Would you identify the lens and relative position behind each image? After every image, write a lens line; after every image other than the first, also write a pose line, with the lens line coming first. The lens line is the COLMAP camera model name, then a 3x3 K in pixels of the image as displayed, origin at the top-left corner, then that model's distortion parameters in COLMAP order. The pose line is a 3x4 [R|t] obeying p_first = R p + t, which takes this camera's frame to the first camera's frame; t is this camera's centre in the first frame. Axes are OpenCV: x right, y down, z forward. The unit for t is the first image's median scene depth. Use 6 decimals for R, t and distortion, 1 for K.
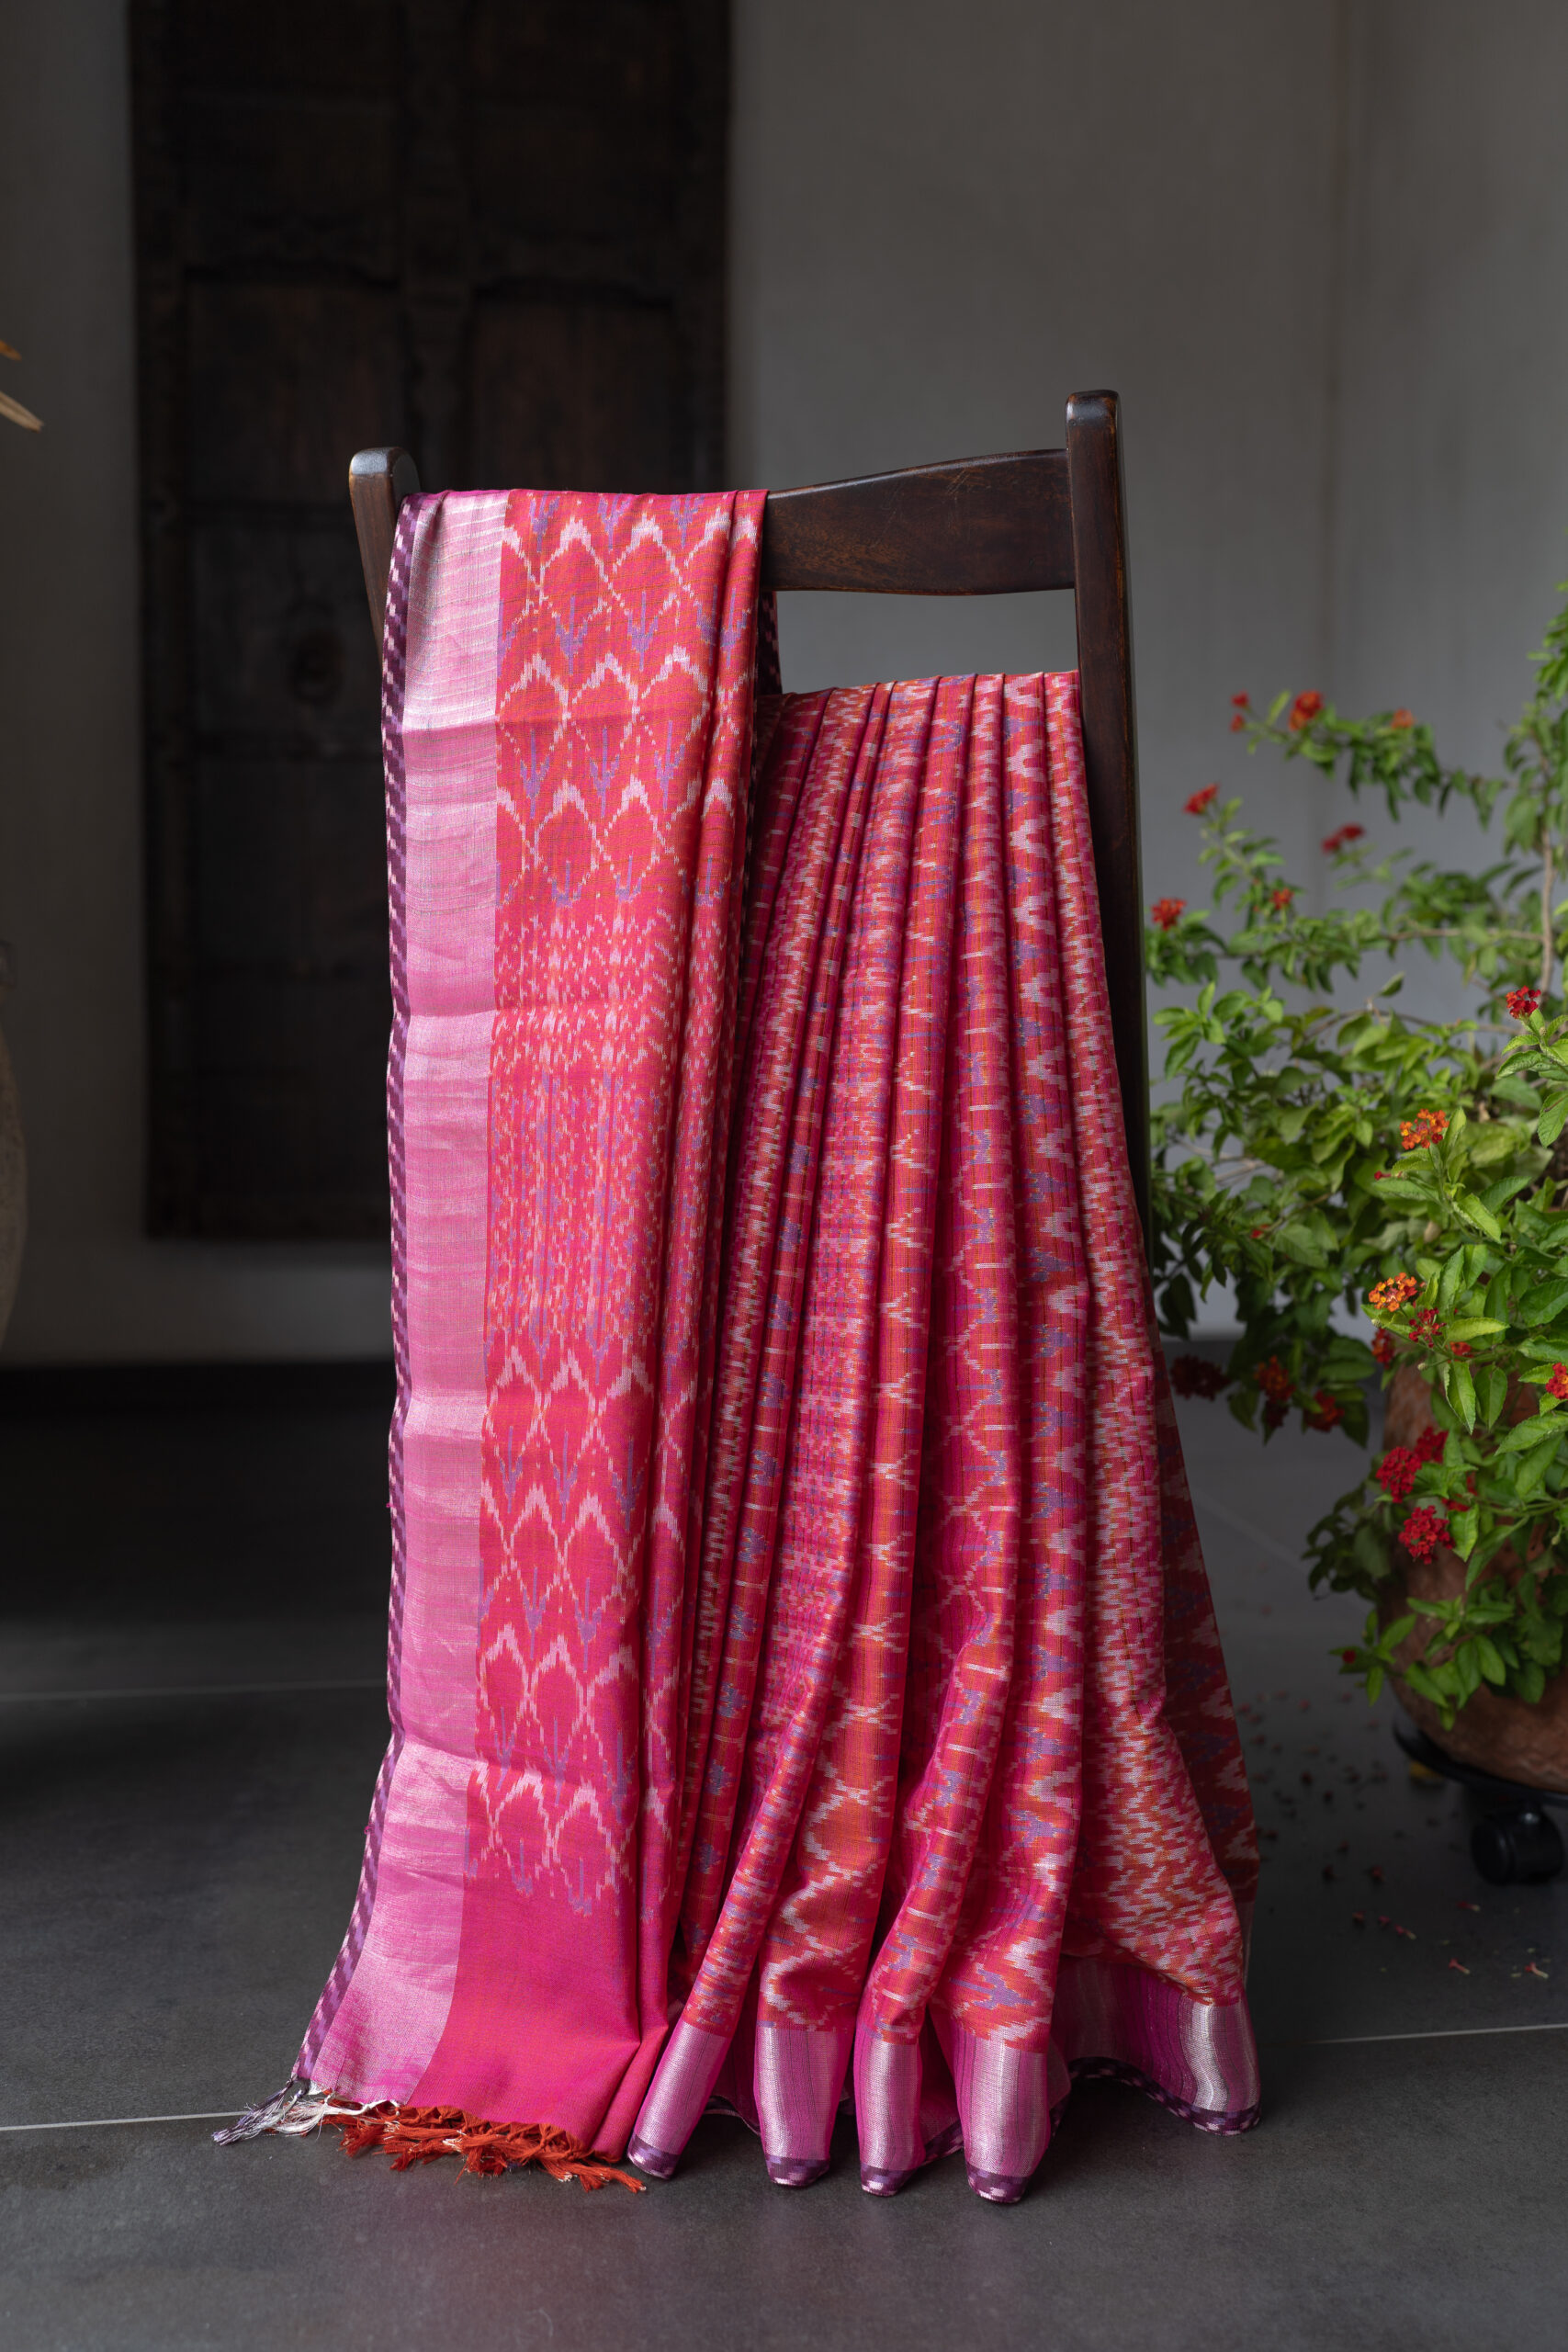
lens RADIAL K [[2322.1, 0, 800.4], [0, 2322.1, 1200.7], [0, 0, 1]] dist [0.017055, 0.000000]
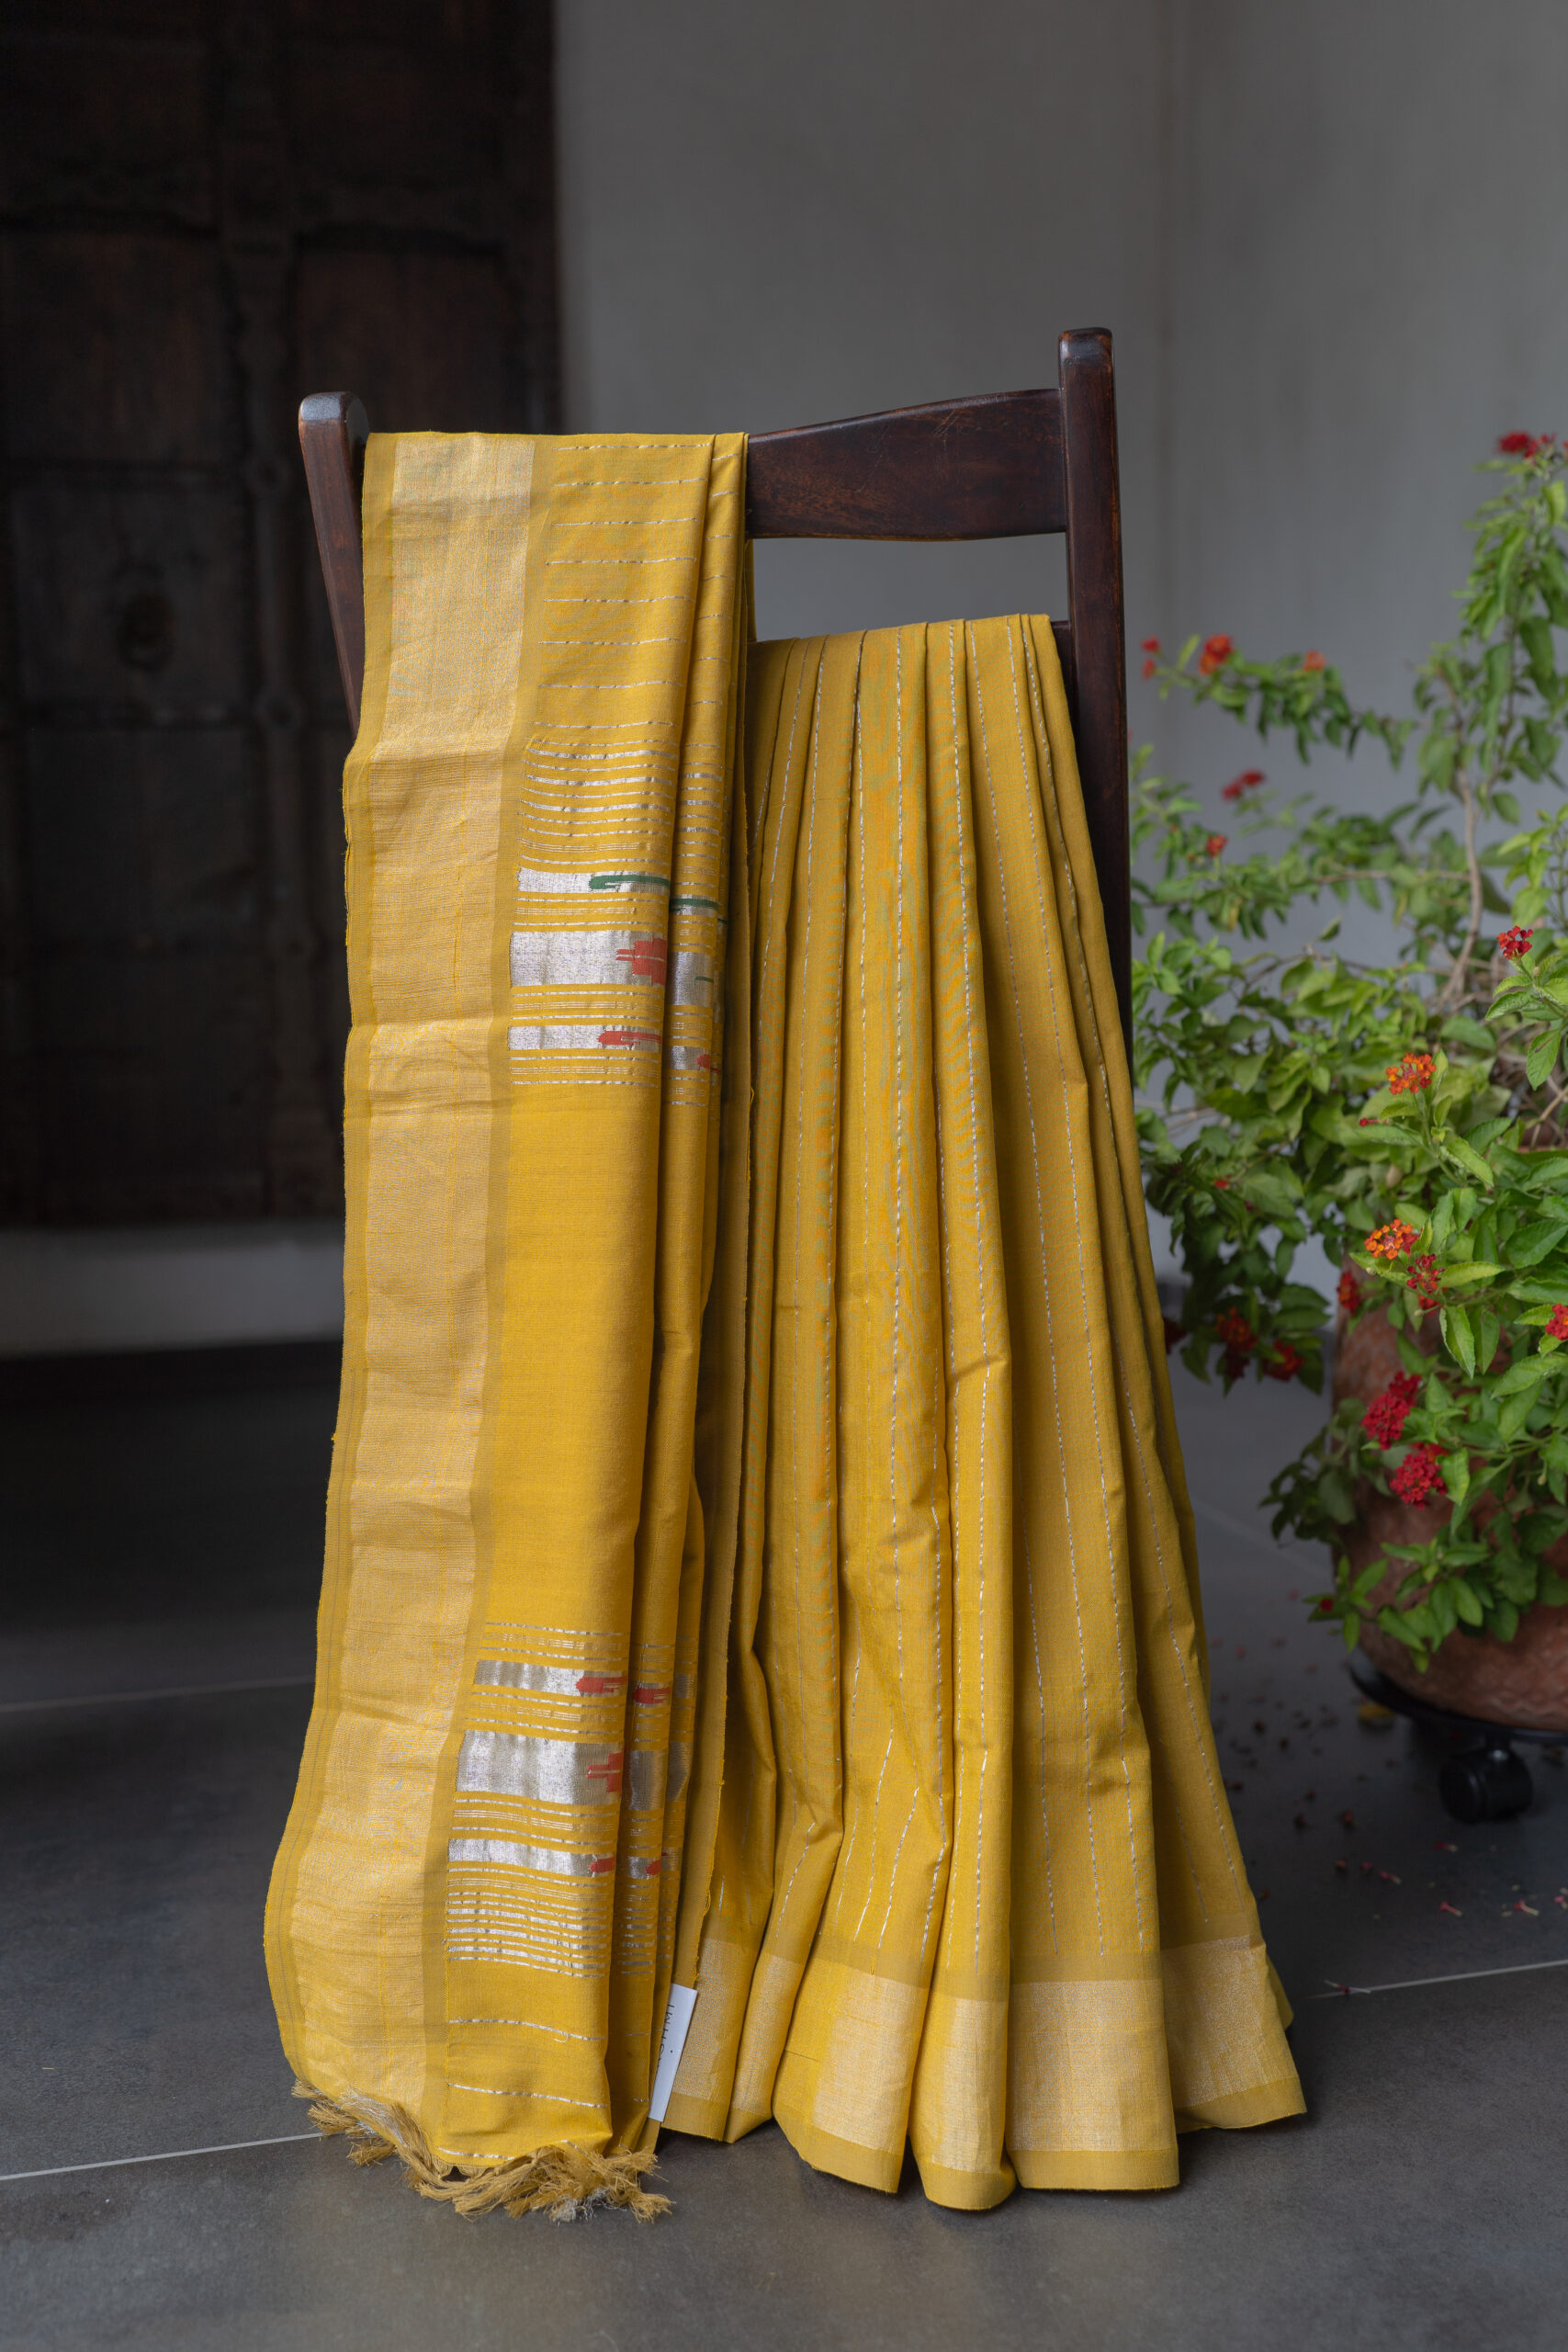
lens RADIAL K [[2322.1, 0, 779.4], [0, 2322.1, 1194.0], [0, 0, 1]] dist [0.017055, 0.000000]
pose [[0.996180, -0.038696, 0.078280, -0.065860], [0.037483, 0.999154, 0.016908, -0.005439], [-0.078868, -0.013909, 0.996788, 0.027281]]
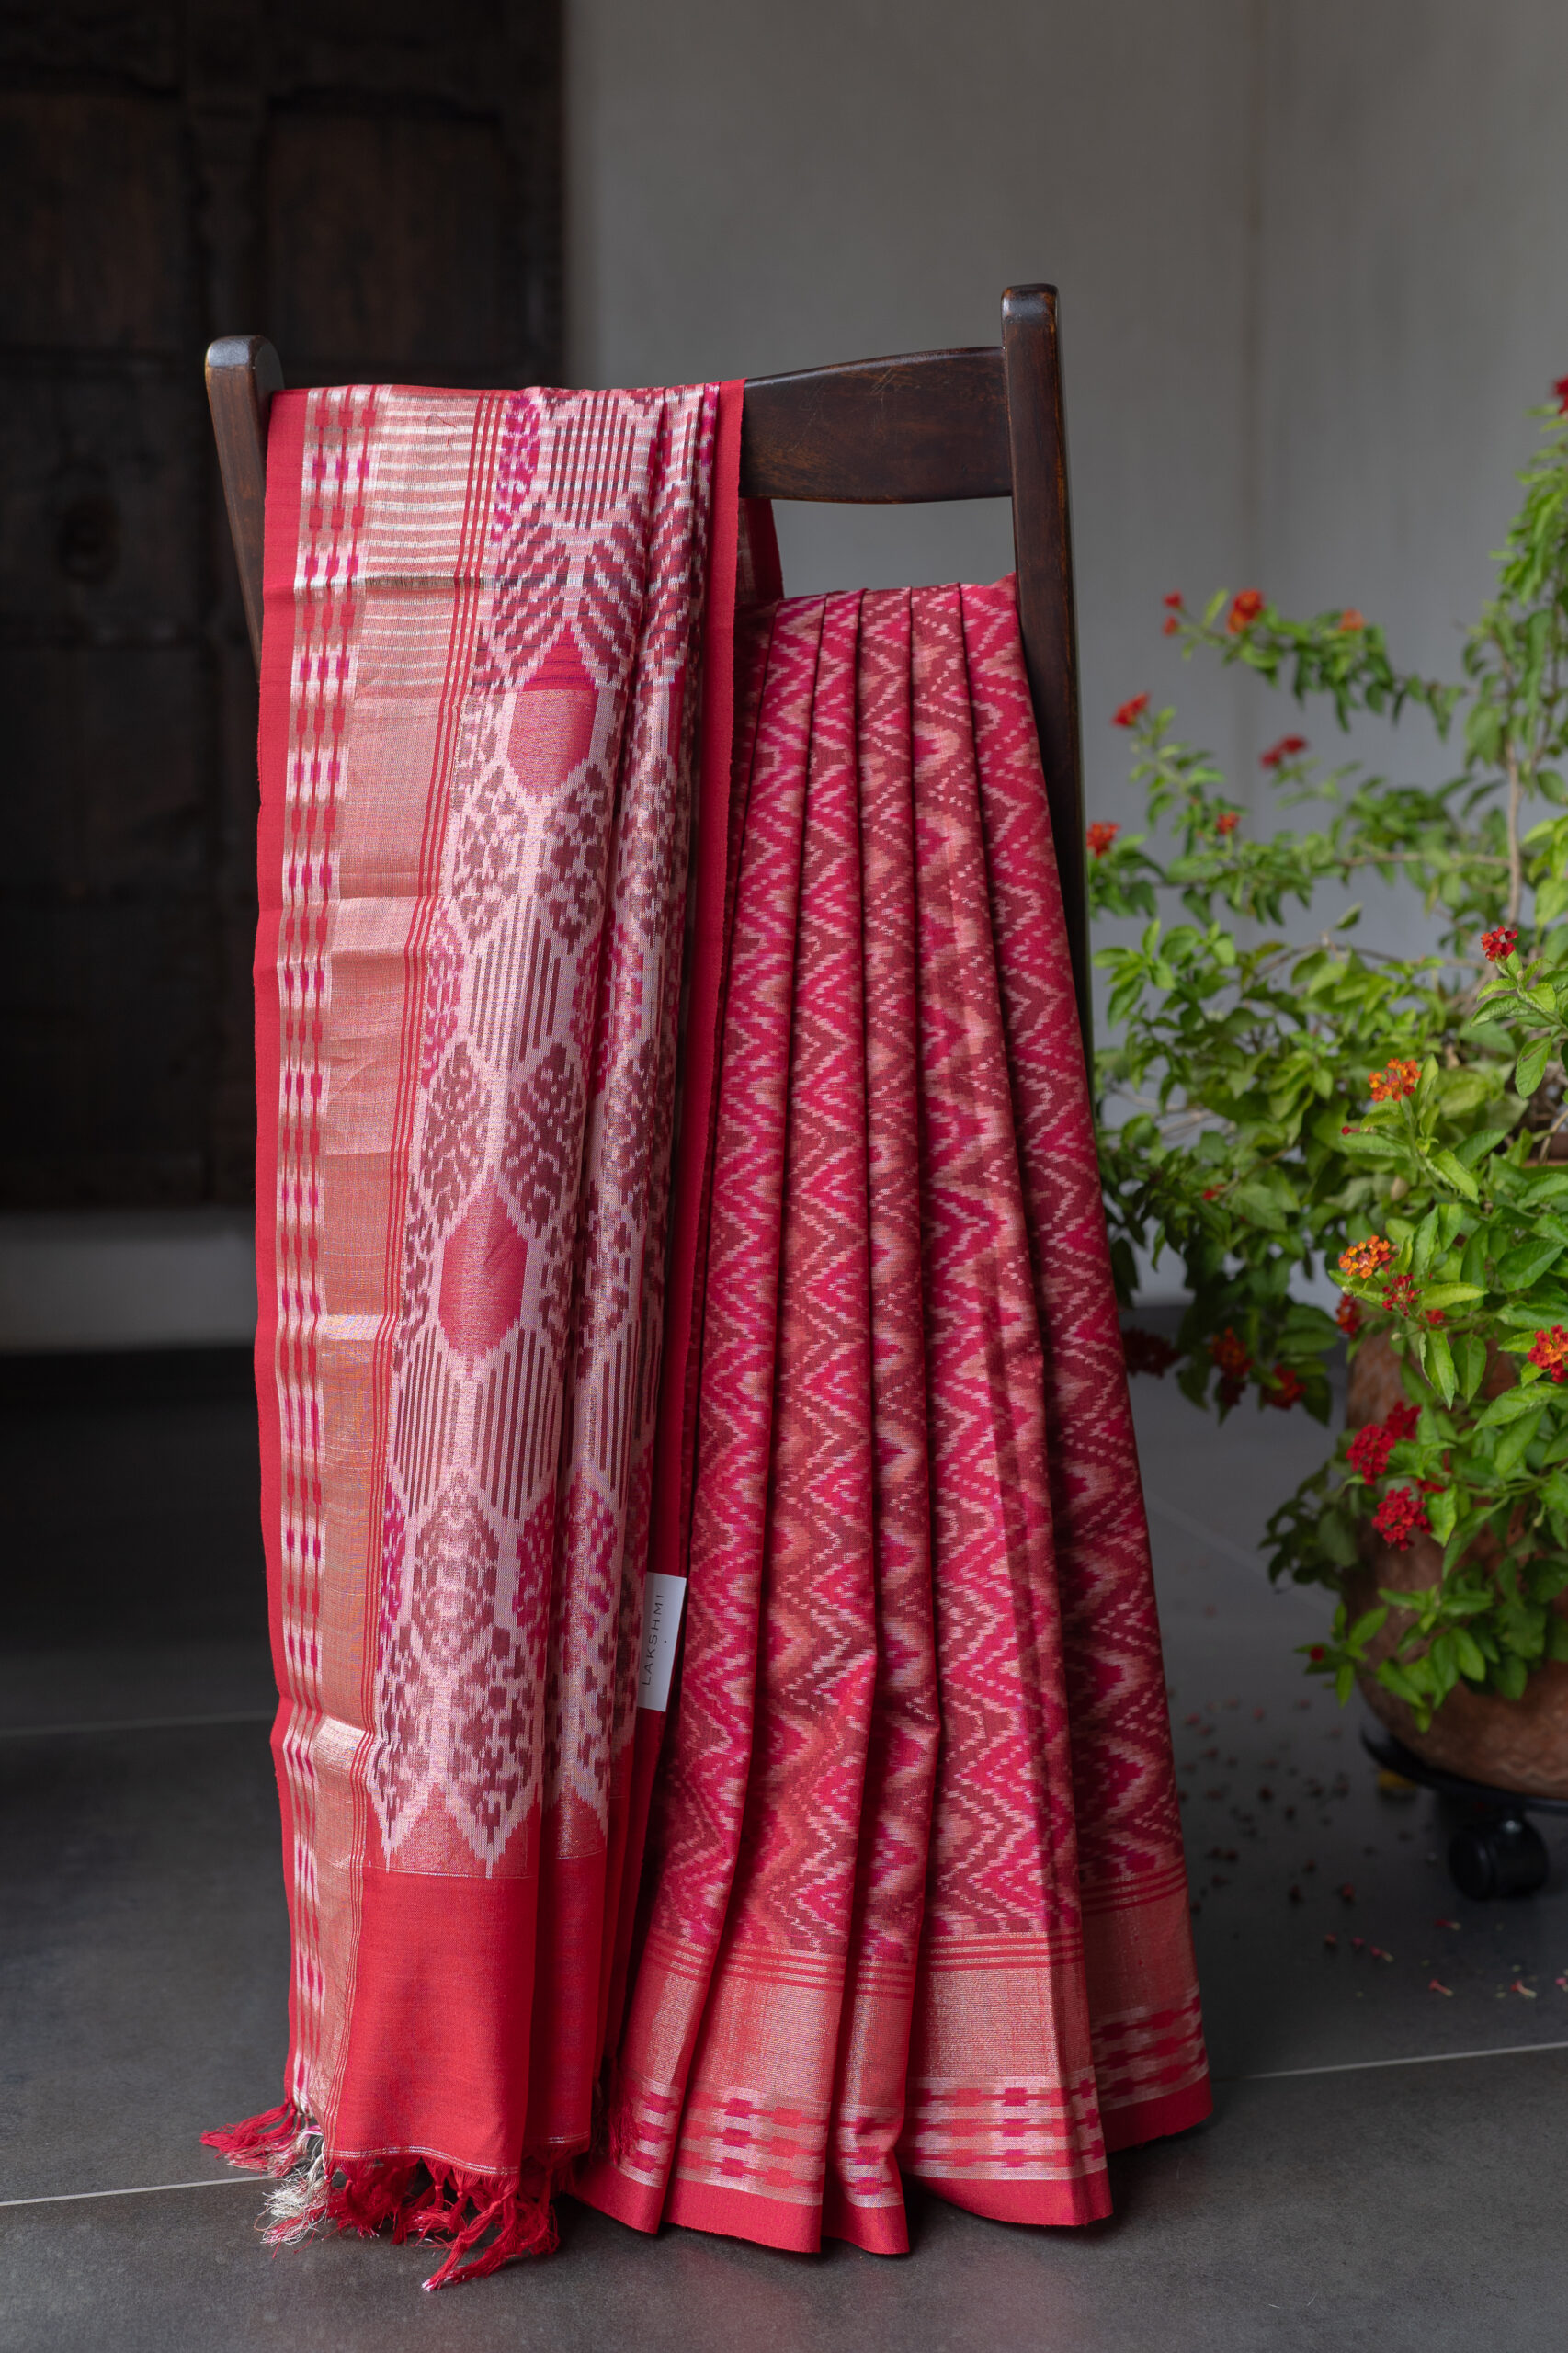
lens RADIAL K [[2757.0, 0, 813.5], [0, 2757.0, 1147.3], [0, 0, 1]] dist [0.022510, 0.000000]
pose [[0.997541, -0.014785, 0.068511, -0.031704], [0.014751, 0.999891, 0.000999, -0.007245], [-0.068518, 0.000014, 0.997650, -0.067378]]
